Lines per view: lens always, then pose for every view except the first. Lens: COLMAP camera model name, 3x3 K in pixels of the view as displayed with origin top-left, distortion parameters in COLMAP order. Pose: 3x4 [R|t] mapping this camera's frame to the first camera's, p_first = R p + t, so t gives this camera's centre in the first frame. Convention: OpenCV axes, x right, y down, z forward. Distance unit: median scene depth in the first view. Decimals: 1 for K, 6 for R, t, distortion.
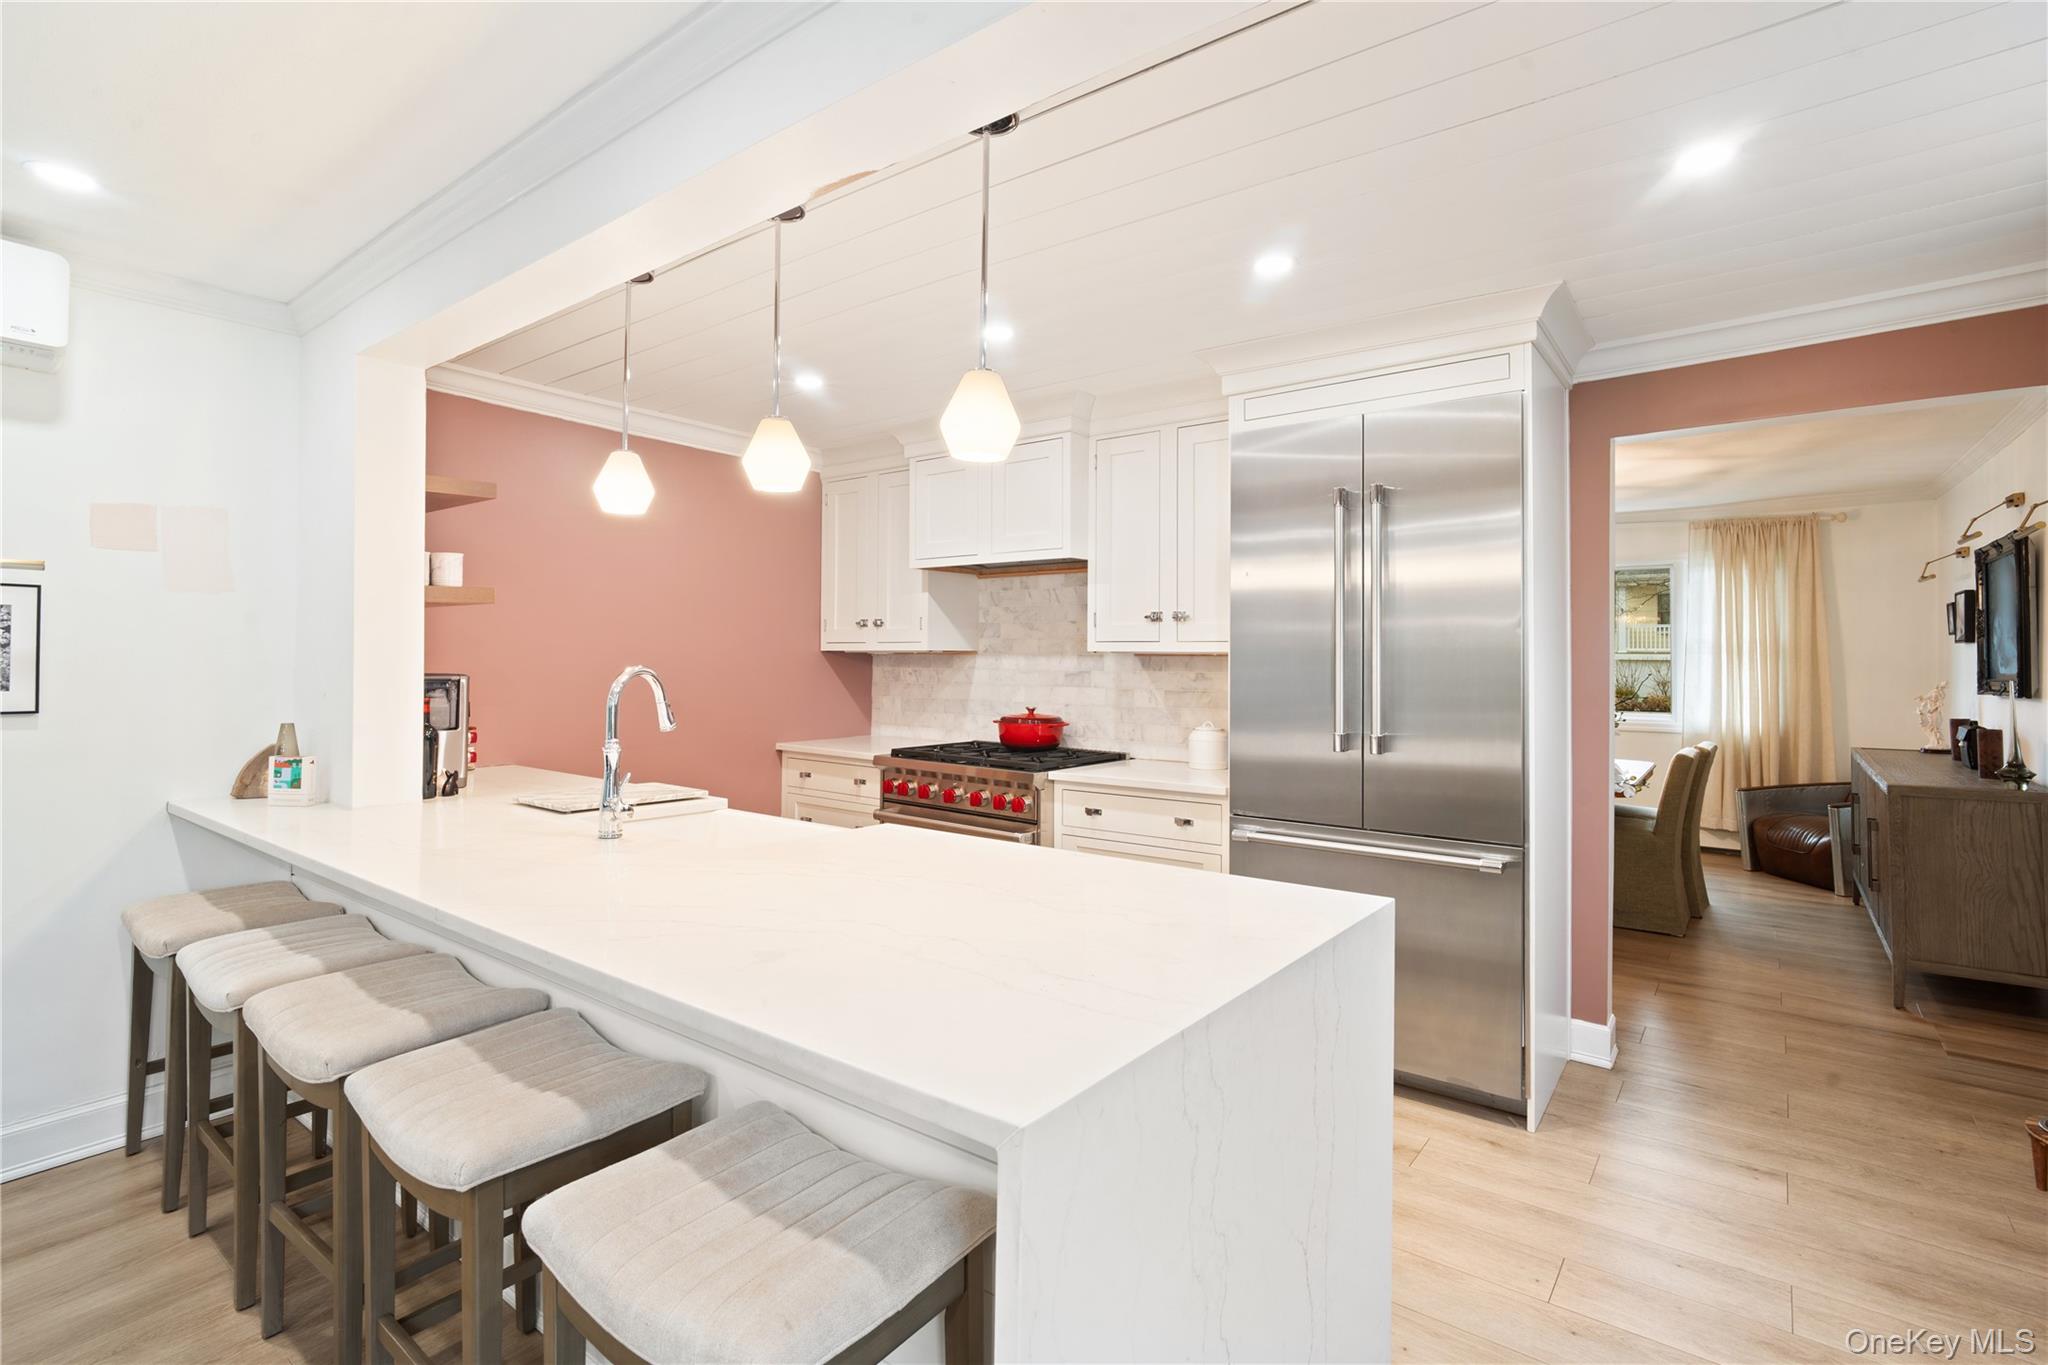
lens RADIAL K [[965.8, 0, 1020.6], [0, 965.8, 644.1], [0, 0, 1]] dist [0.002496, 0.000861]
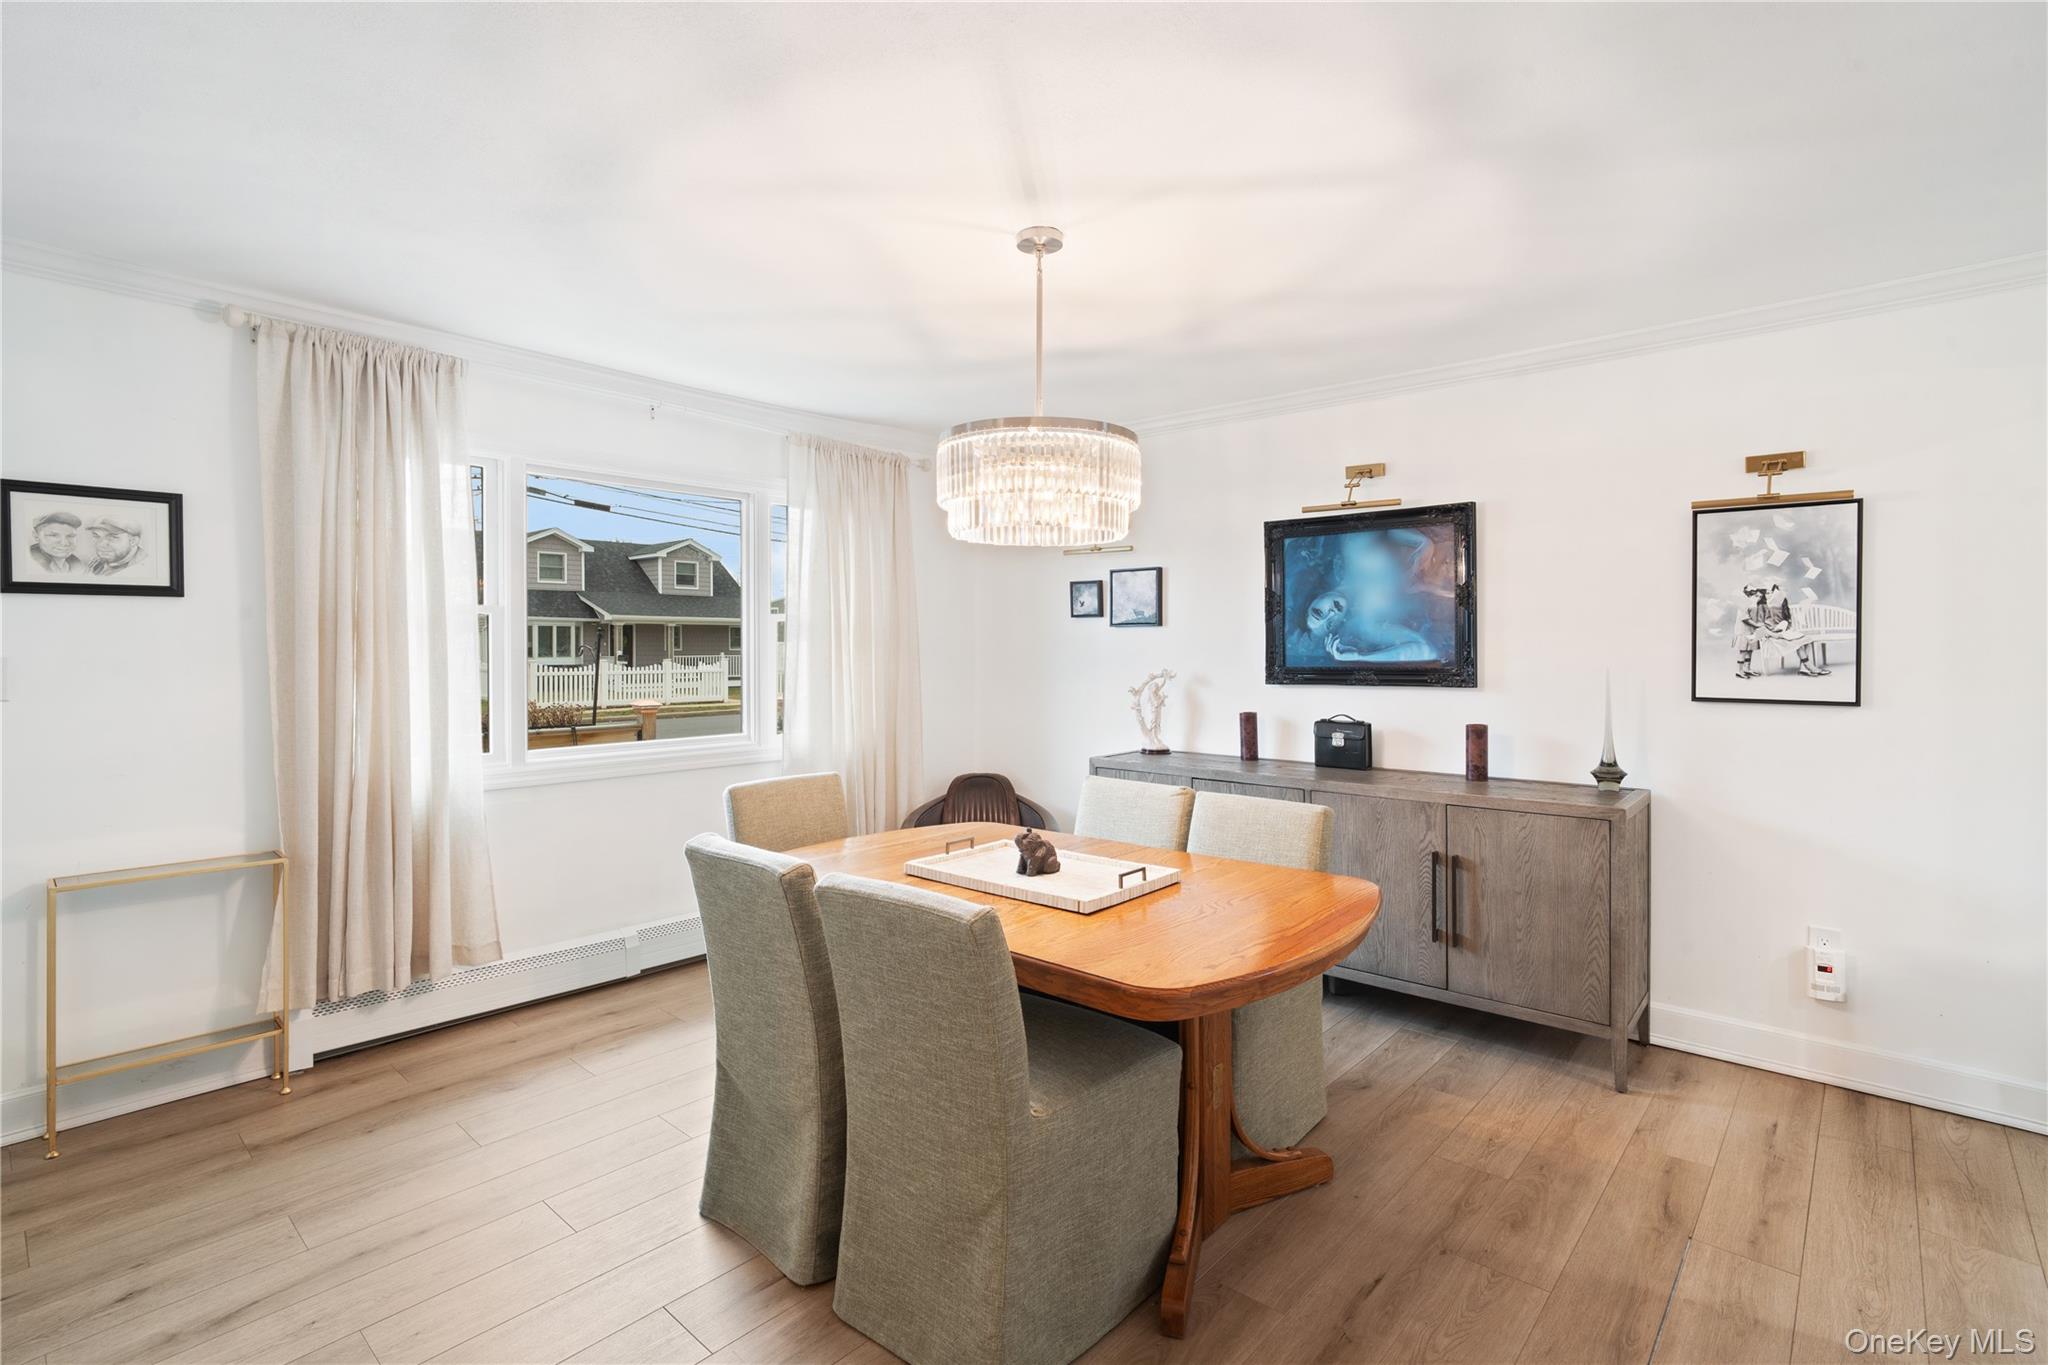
lens RADIAL K [[974.0, 0, 1021.6], [0, 974.0, 660.9], [0, 0, 1]] dist [-0.001263, 0.000212]
pose [[0.064109, -0.020924, 0.997724, 0.061901], [-0.012044, 0.999691, 0.021740, 0.010922], [-0.997870, -0.013410, 0.063837, 0.919857]]
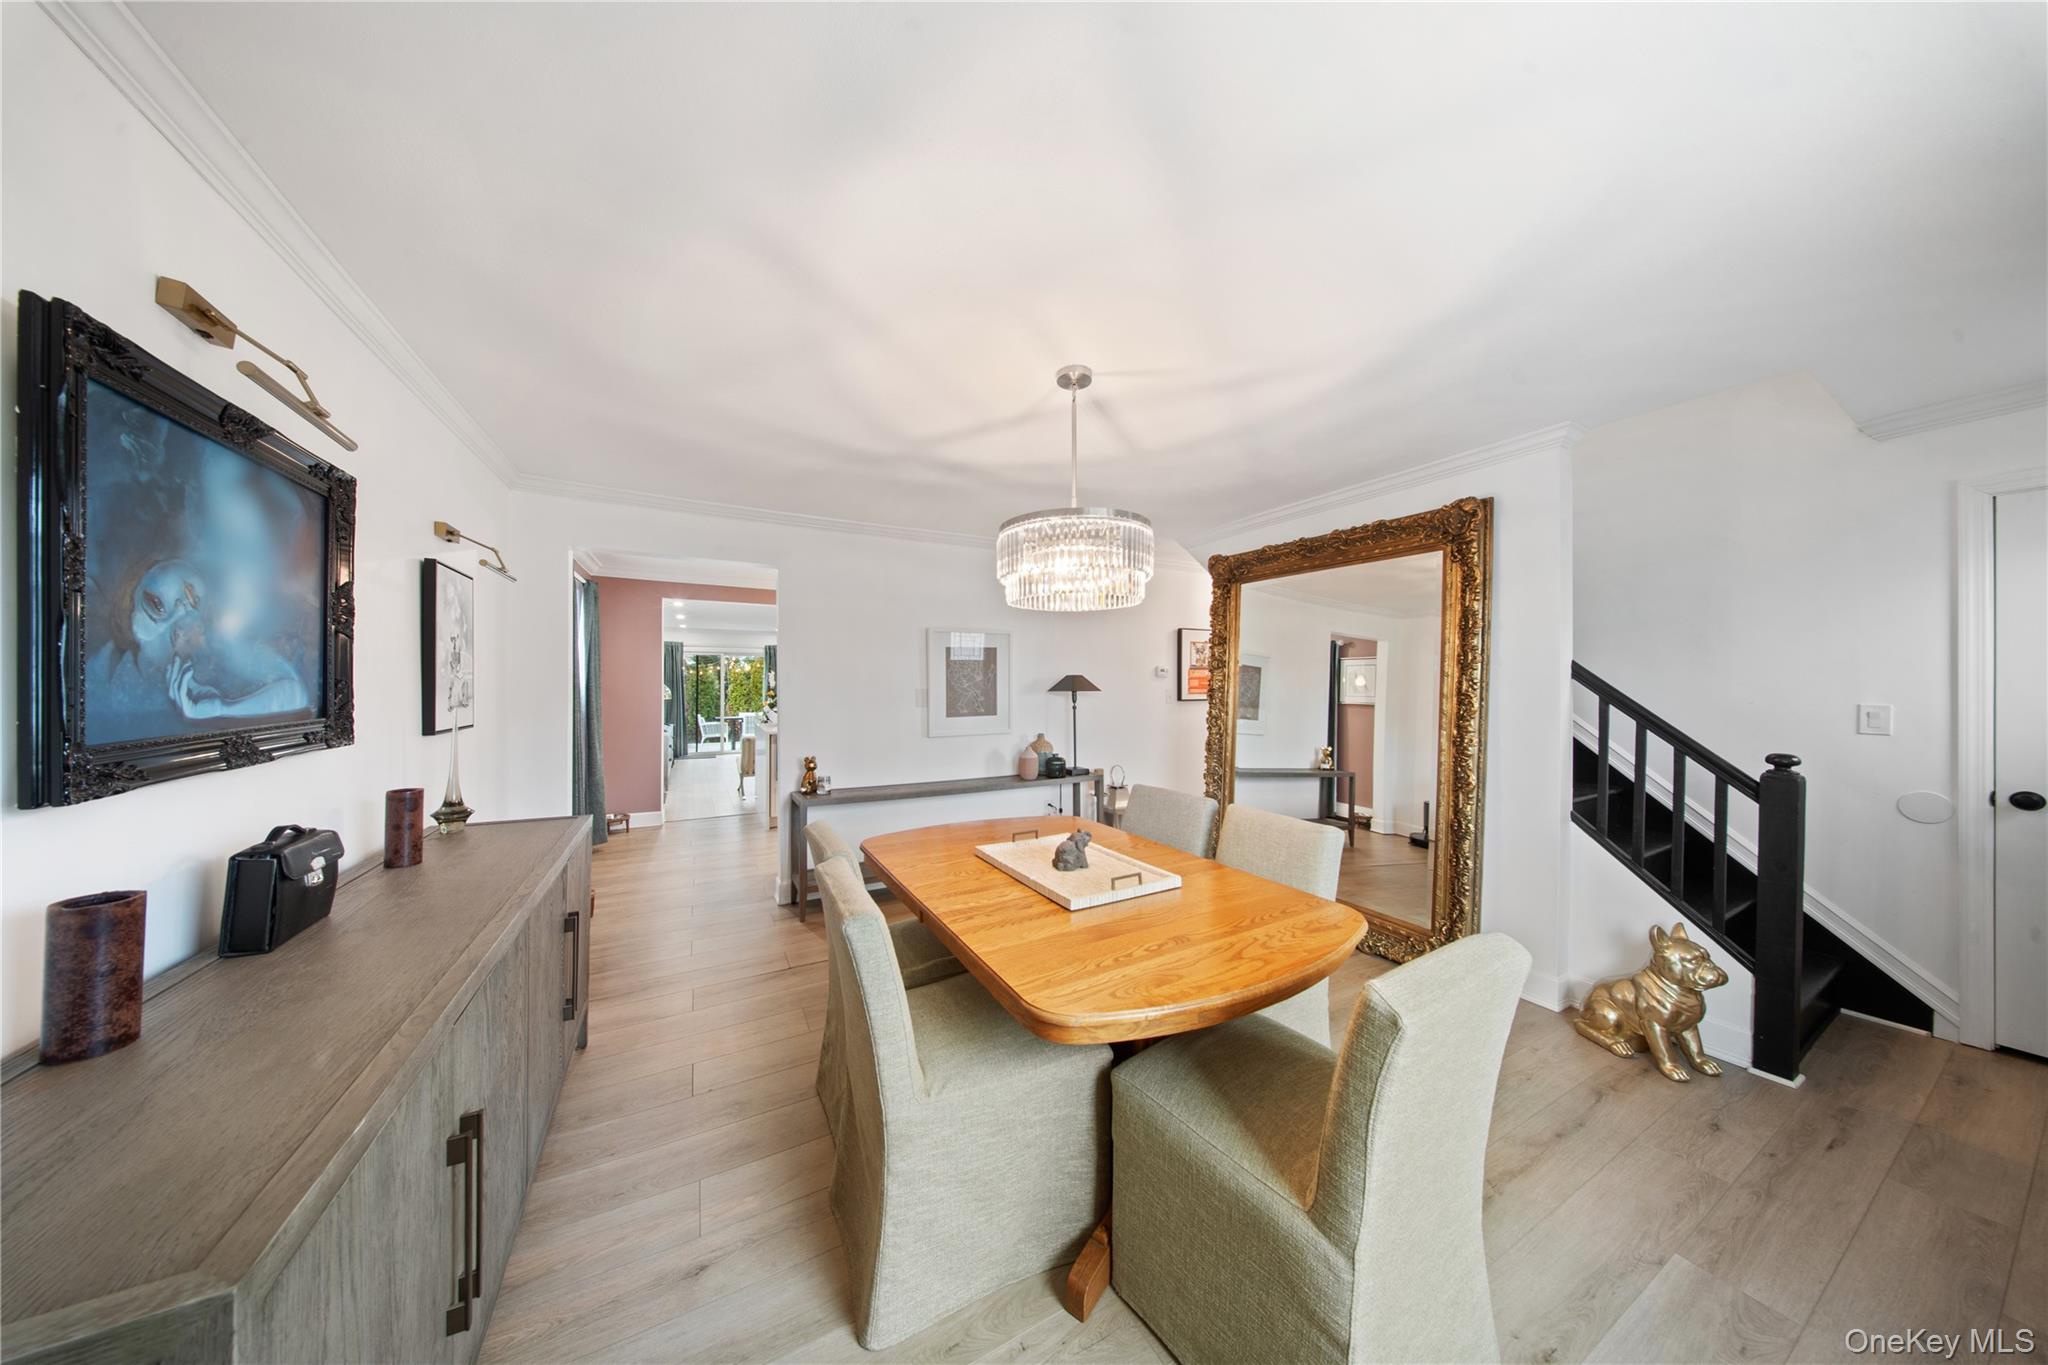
lens RADIAL K [[600.3, 0, 1024.0], [0, 600.3, 682.5], [0, 0, 1]] dist [-0.001110, -0.000030]
pose [[-0.397170, -0.009476, -0.917696, 0.810656], [0.007807, 0.999876, -0.013703, 0.015991], [0.917712, -0.012607, -0.397047, 1.048882]]
